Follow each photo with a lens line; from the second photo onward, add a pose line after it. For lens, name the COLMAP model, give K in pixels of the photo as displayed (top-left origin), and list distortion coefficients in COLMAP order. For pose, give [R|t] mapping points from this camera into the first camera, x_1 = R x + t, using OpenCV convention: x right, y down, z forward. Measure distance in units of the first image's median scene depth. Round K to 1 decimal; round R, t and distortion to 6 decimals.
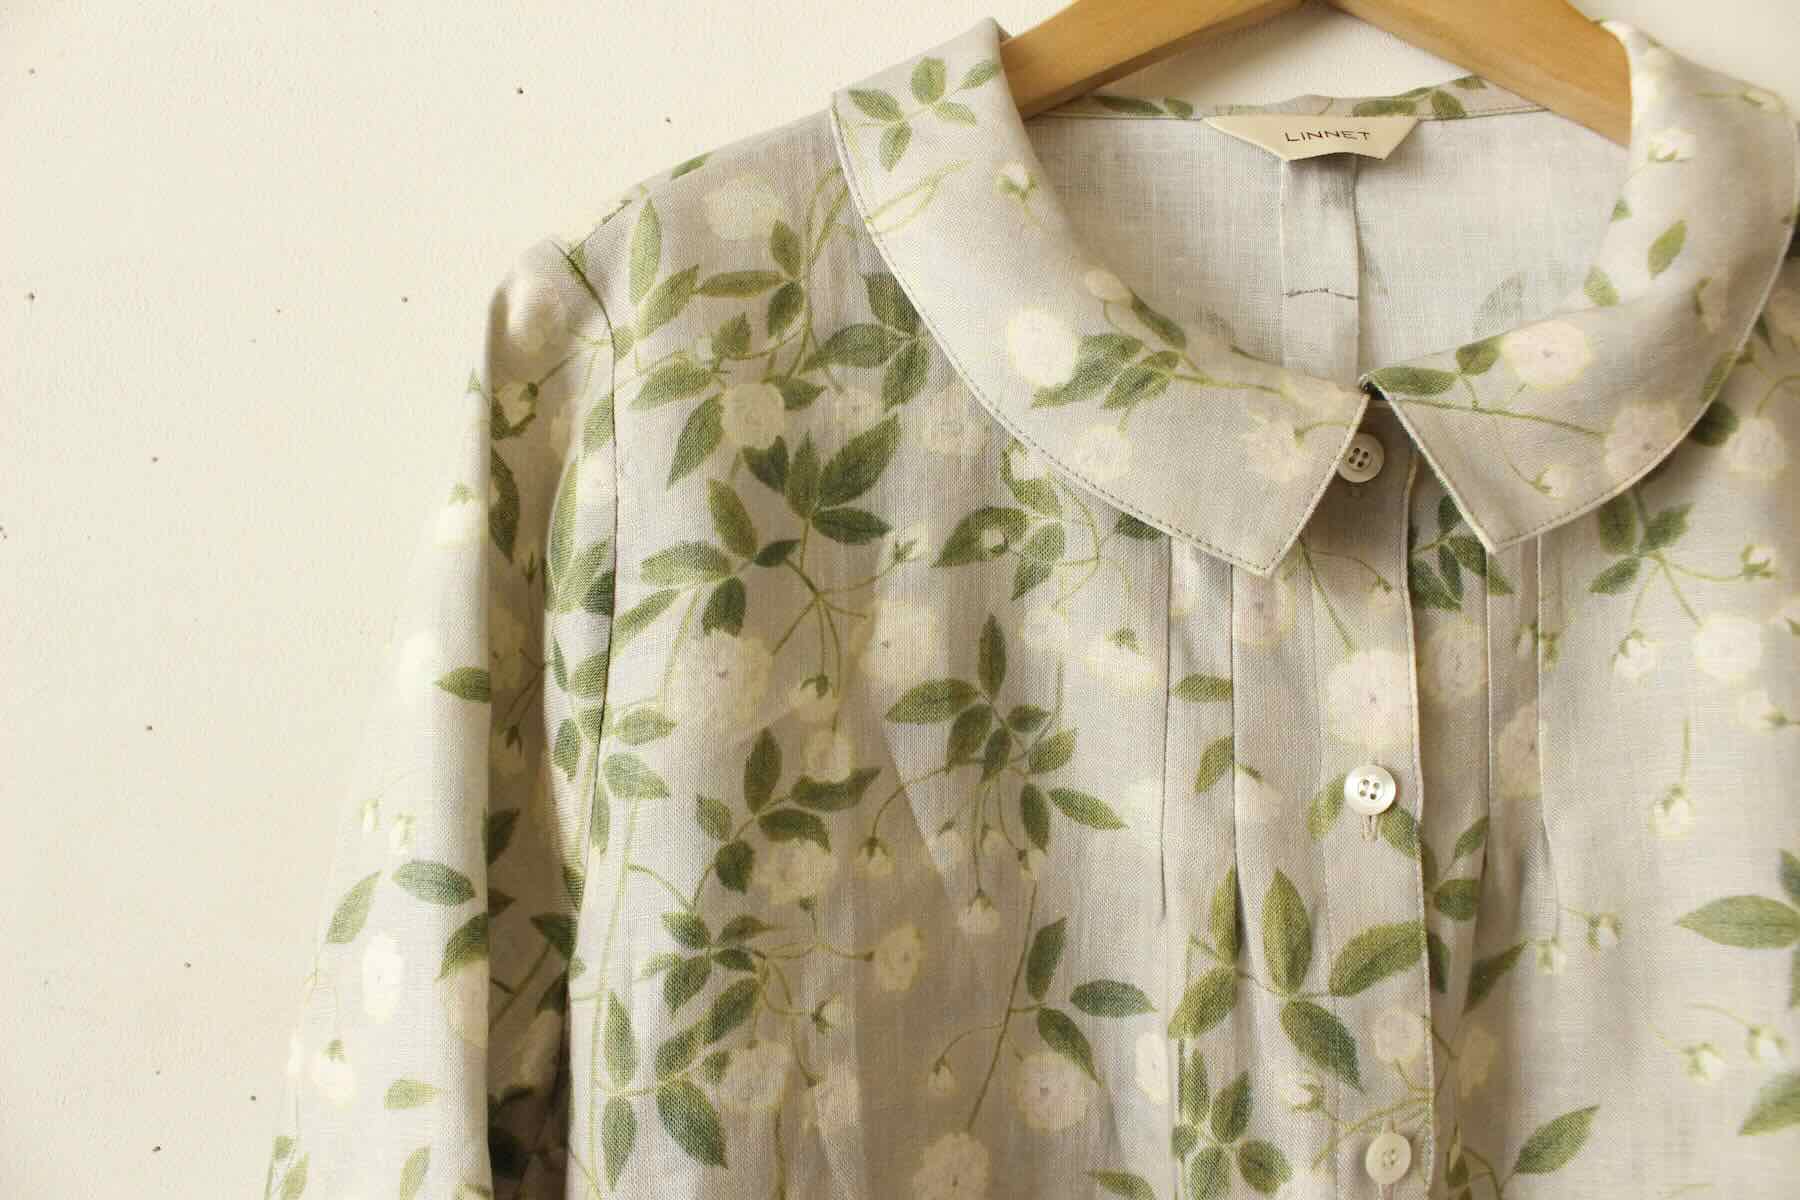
lens RADIAL K [[1833.5, 0, 900.0], [0, 1833.5, 600.0], [0, 0, 1]] dist [-0.223605, 0.007397]
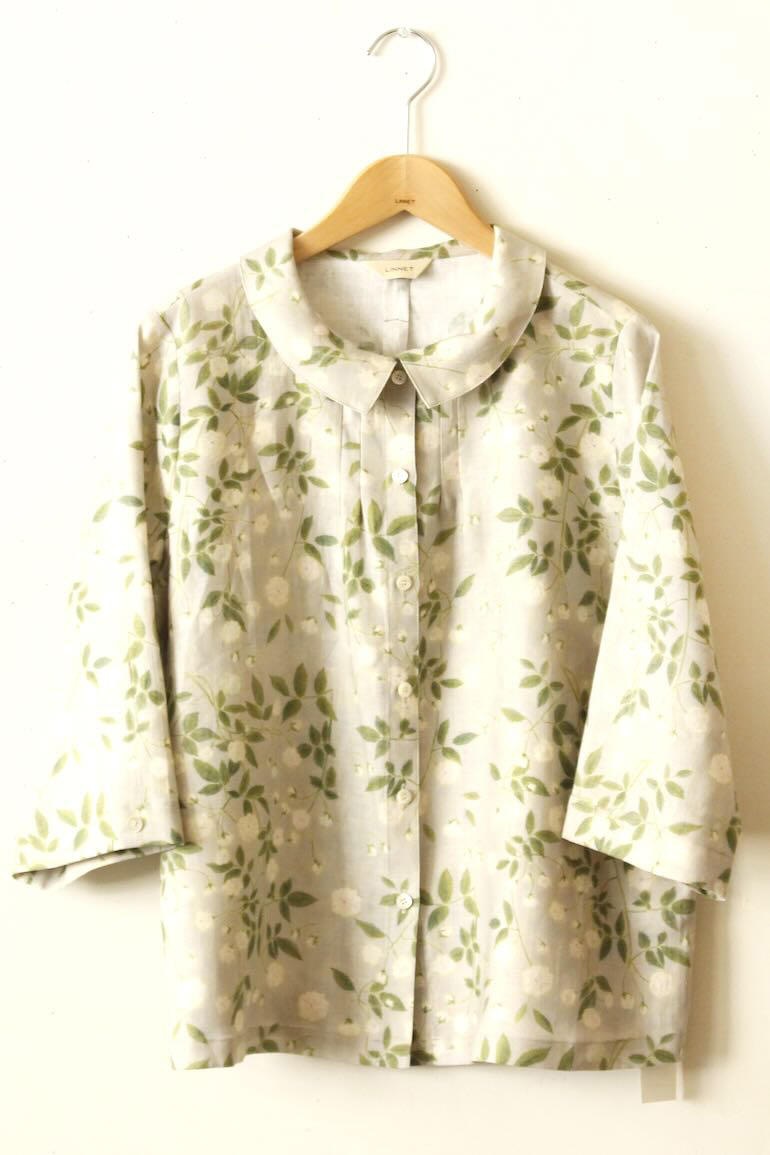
lens RADIAL K [[3623.3, 0, 385.0], [0, 3623.3, 577.5], [0, 0, 1]] dist [0.049027, 0.278773]
pose [[0.999740, -0.003394, 0.022530, 0.076834], [0.001366, 0.995991, 0.089440, -0.314719], [-0.022743, -0.089386, 0.995737, -5.812178]]
